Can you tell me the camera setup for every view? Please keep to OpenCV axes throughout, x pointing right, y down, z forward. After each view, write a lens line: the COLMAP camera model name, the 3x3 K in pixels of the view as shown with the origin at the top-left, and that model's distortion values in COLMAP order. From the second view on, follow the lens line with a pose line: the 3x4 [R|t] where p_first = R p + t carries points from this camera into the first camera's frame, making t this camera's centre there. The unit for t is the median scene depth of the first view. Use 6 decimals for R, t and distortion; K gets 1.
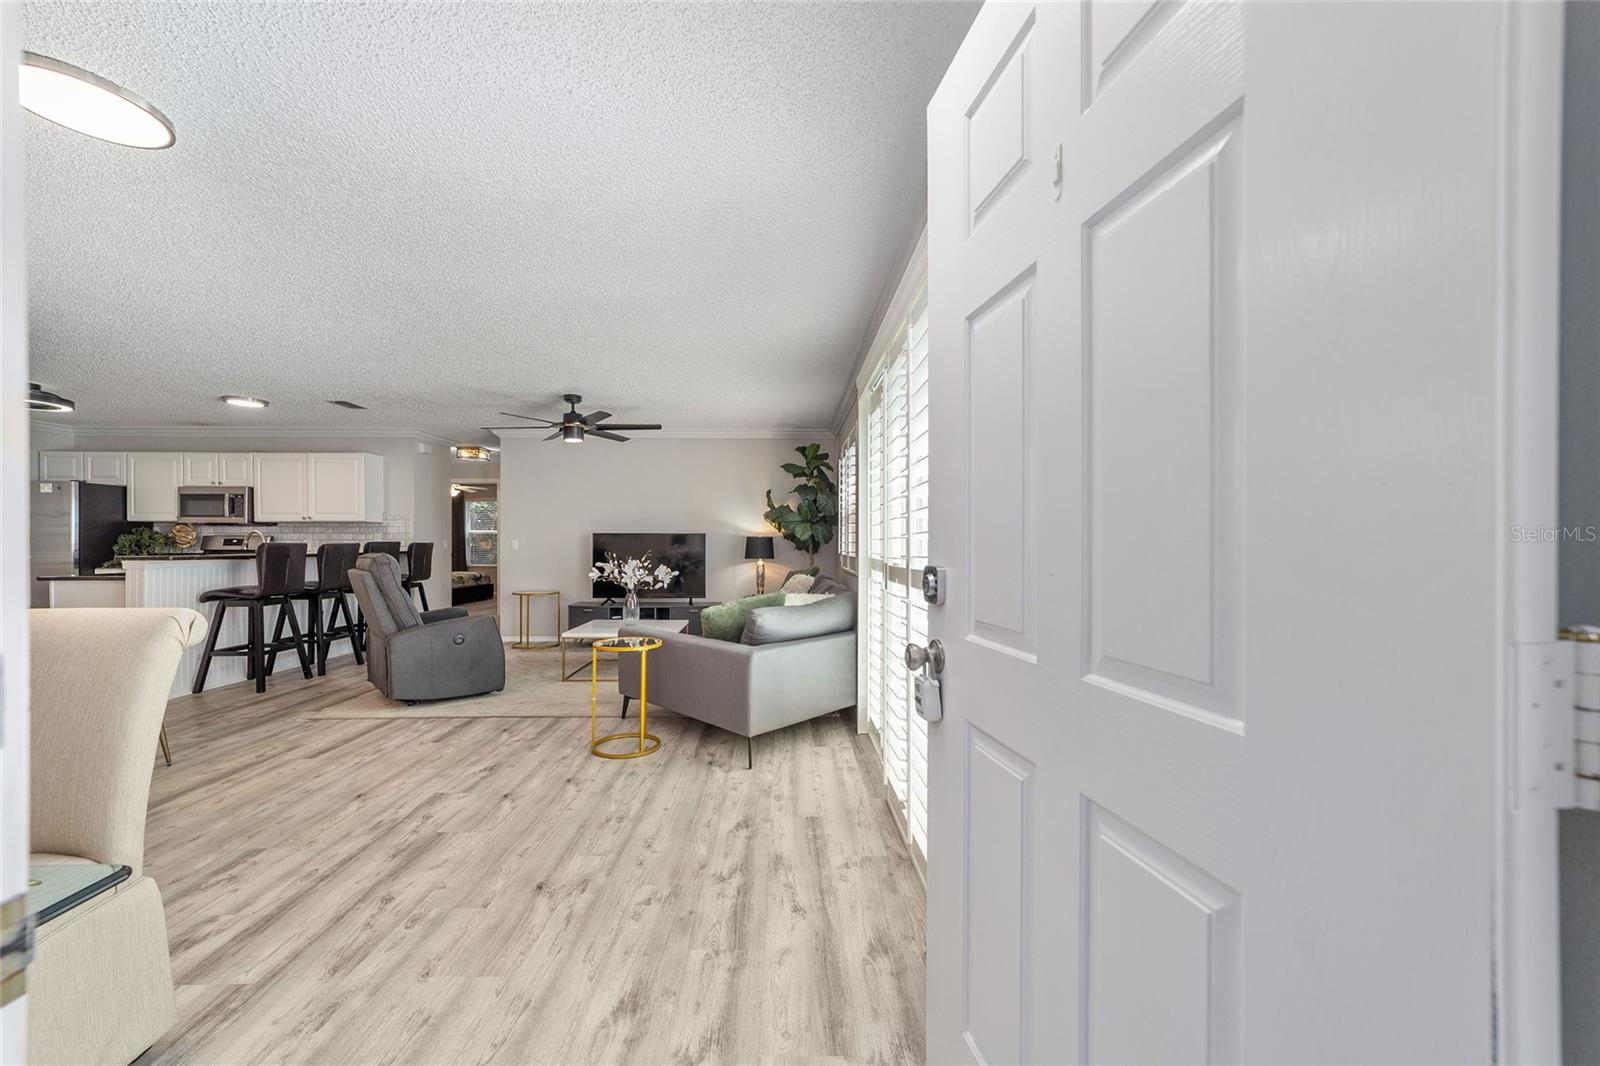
lens RADIAL K [[610.9, 0, 786.9], [0, 610.9, 536.7], [0, 0, 1]] dist [-0.014187, 0.008182]
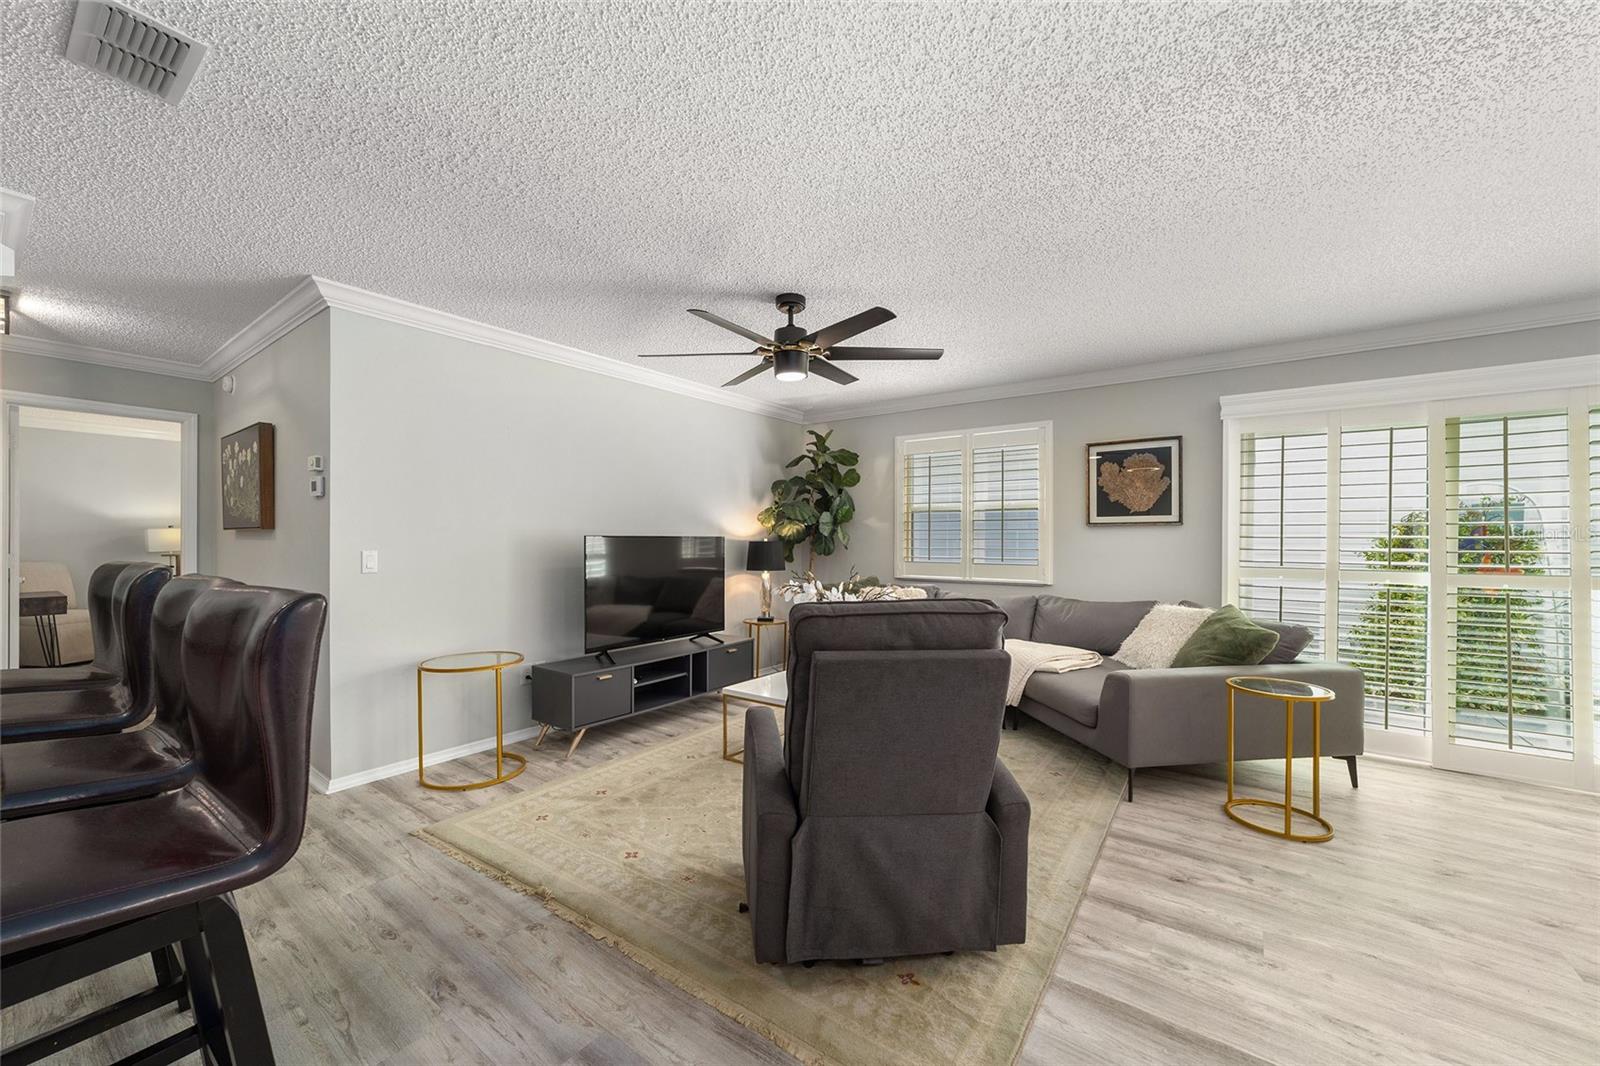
lens RADIAL K [[616.4, 0, 797.1], [0, 616.4, 544.6], [0, 0, 1]] dist [-0.012315, 0.008248]
pose [[0.611519, -0.008282, 0.791187, -0.883568], [-0.007262, 0.999844, 0.016079, -0.012171], [-0.791197, -0.015578, 0.611363, 0.711615]]
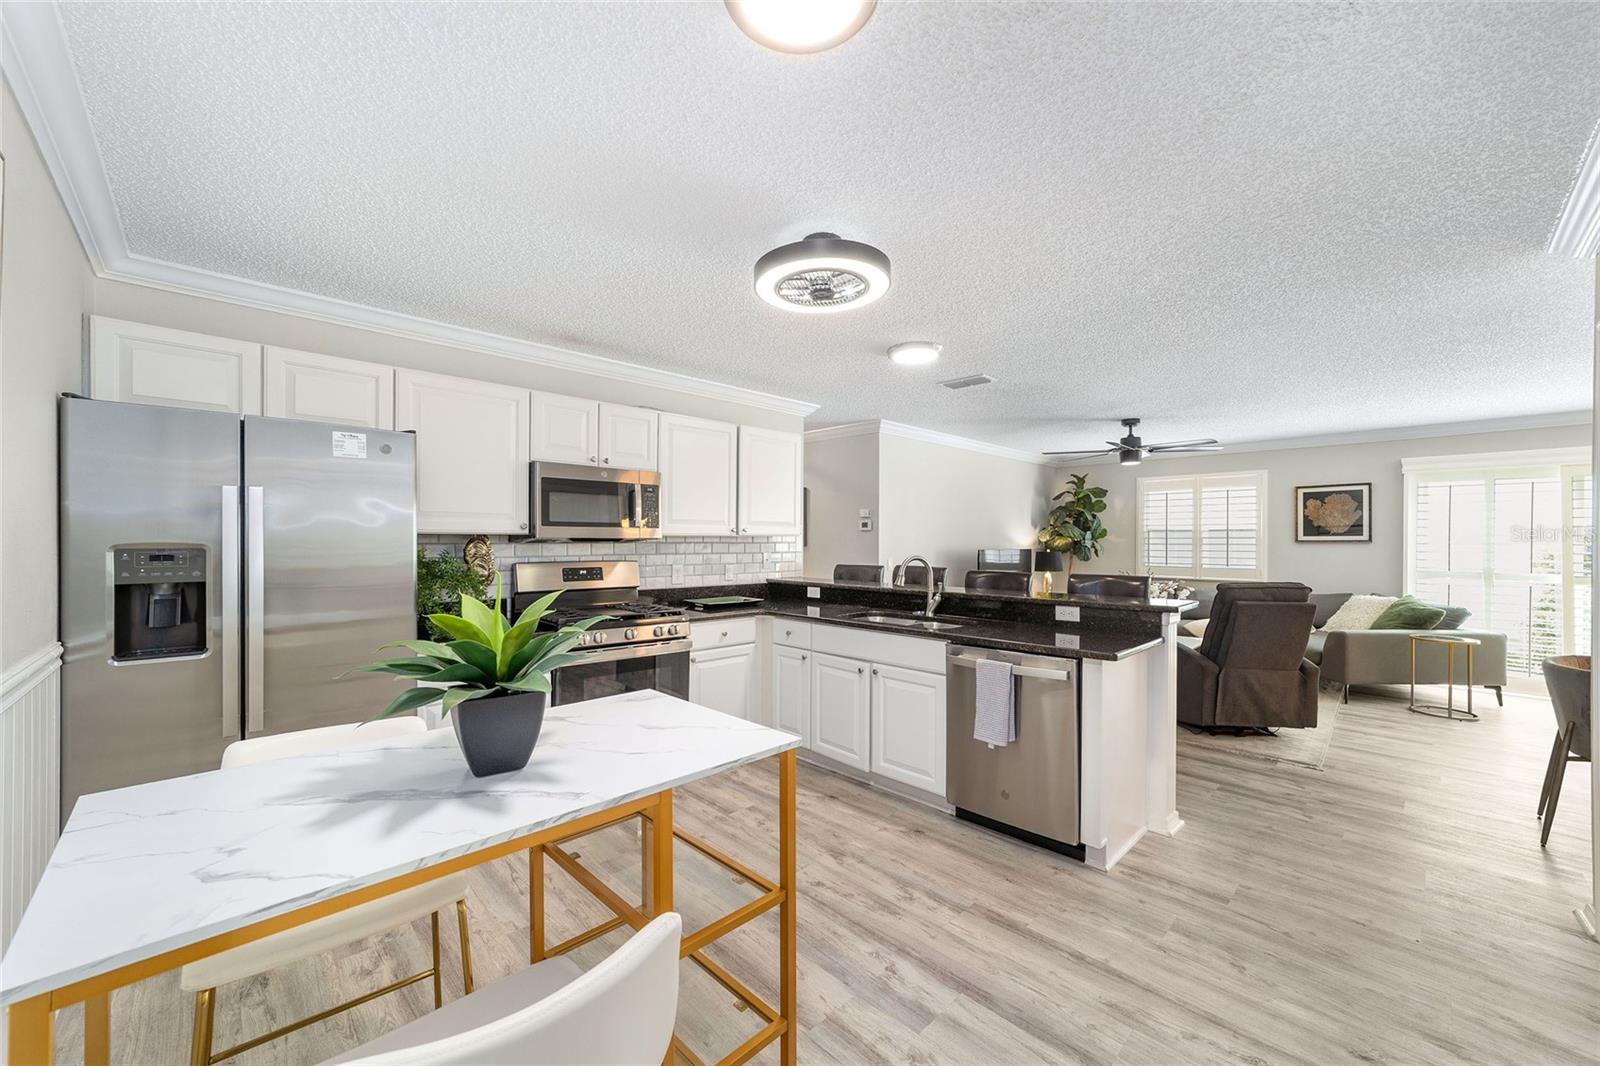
lens RADIAL K [[616.4, 0, 797.1], [0, 616.4, 544.6], [0, 0, 1]] dist [-0.012315, 0.008248]
pose [[0.728731, -0.004214, 0.684787, -1.612385], [-0.006259, 0.999898, 0.012814, -0.034207], [-0.684772, -0.013624, 0.728630, 0.699314]]
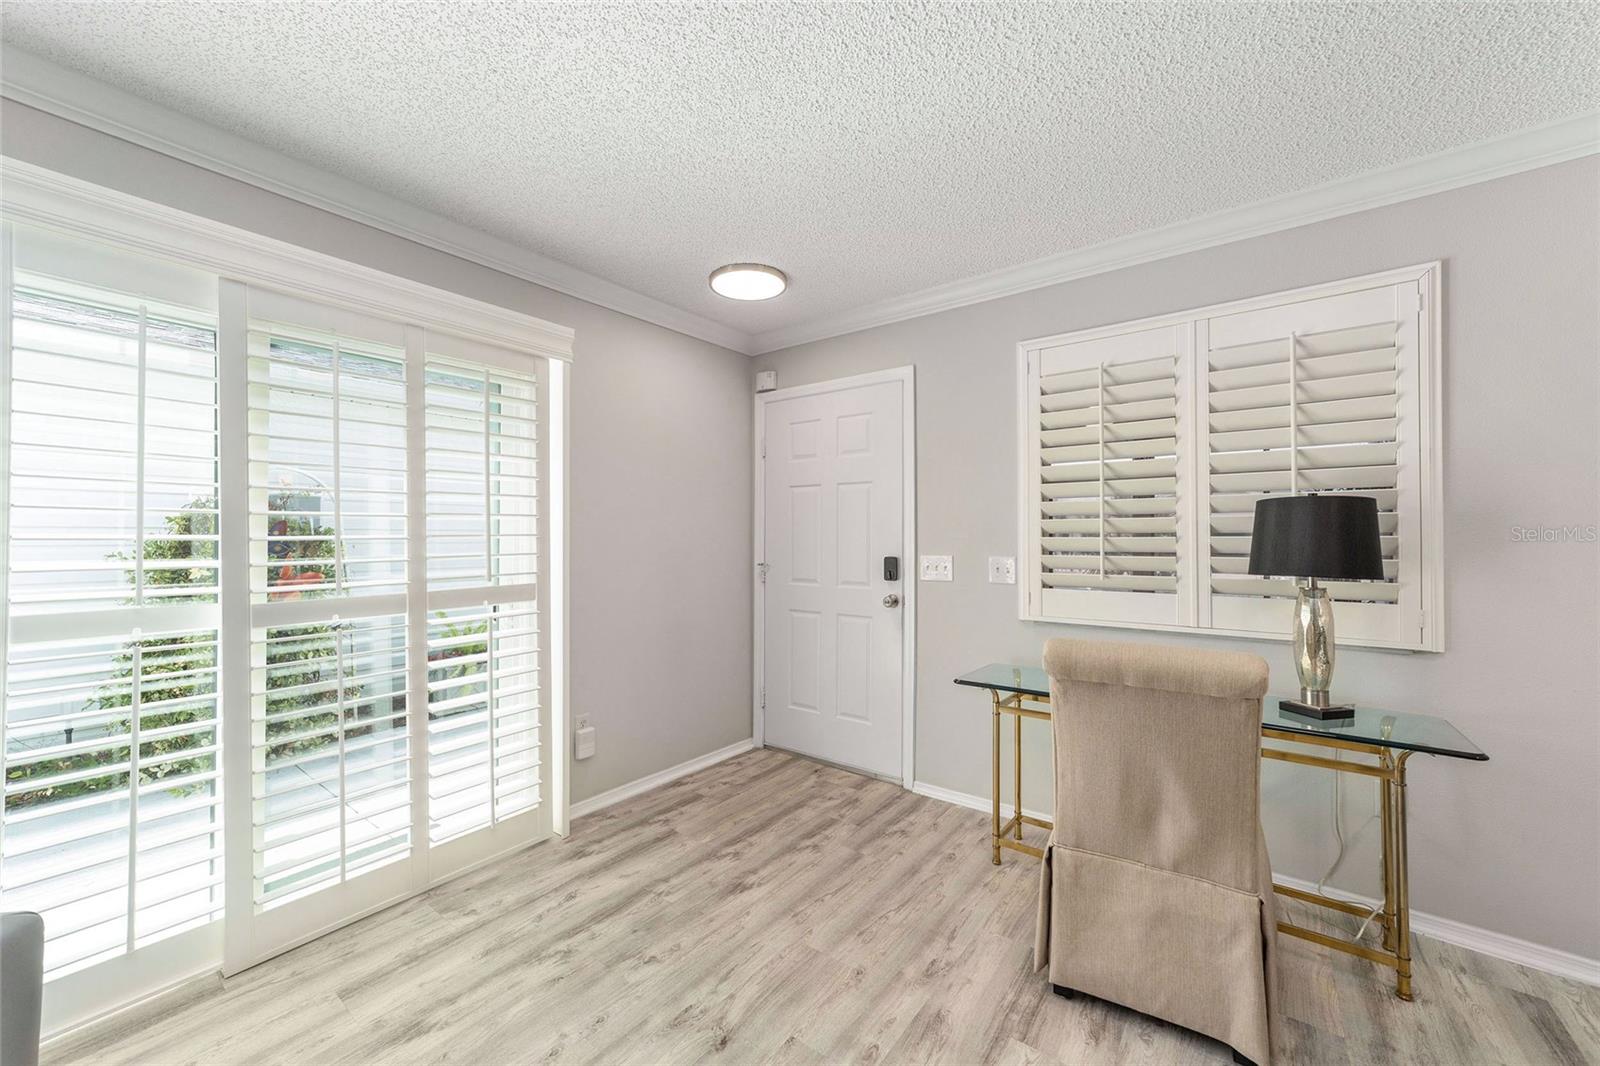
lens RADIAL K [[610.9, 0, 786.9], [0, 610.9, 536.7], [0, 0, 1]] dist [-0.014187, 0.008182]
pose [[-0.779302, 0.000227, 0.626648, -0.388705], [-0.008804, 0.999897, -0.011311, -0.014034], [-0.626586, -0.014332, -0.779220, 0.641505]]
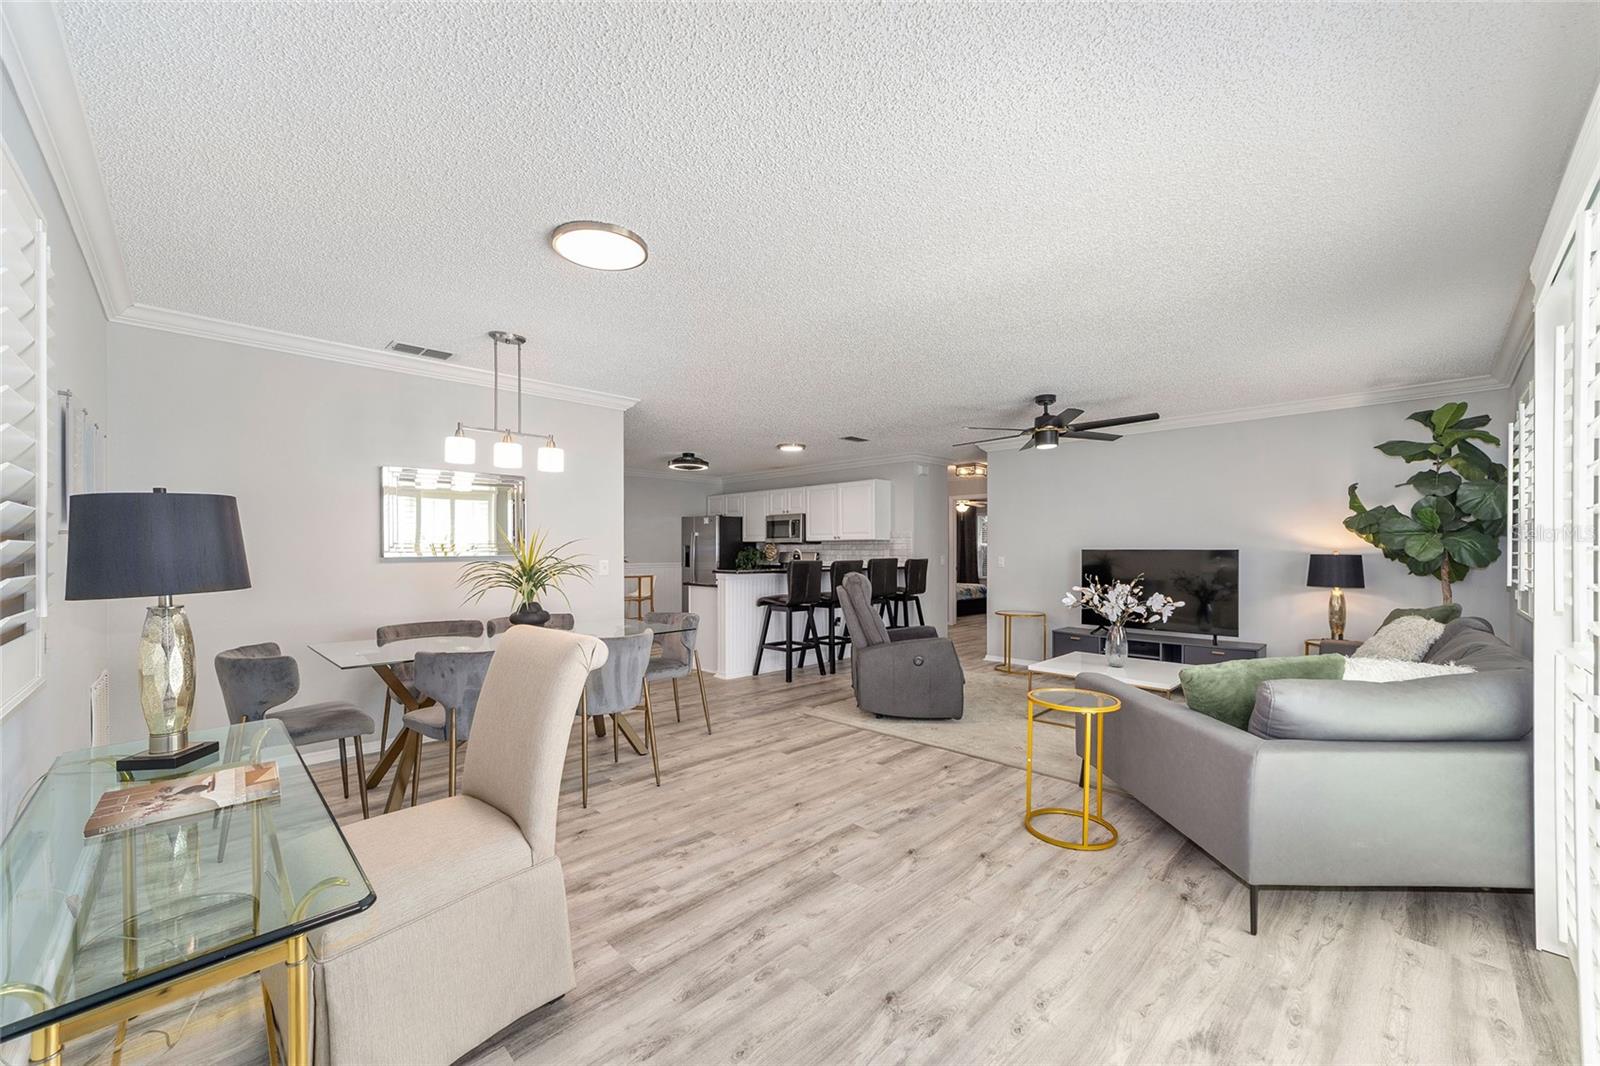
lens RADIAL K [[616.4, 0, 797.1], [0, 616.4, 544.6], [0, 0, 1]] dist [-0.012315, 0.008248]
pose [[0.692084, -0.007344, -0.721780, 0.048134], [0.005997, 0.999972, -0.004425, -0.016236], [0.721793, -0.001266, 0.692108, 0.137884]]
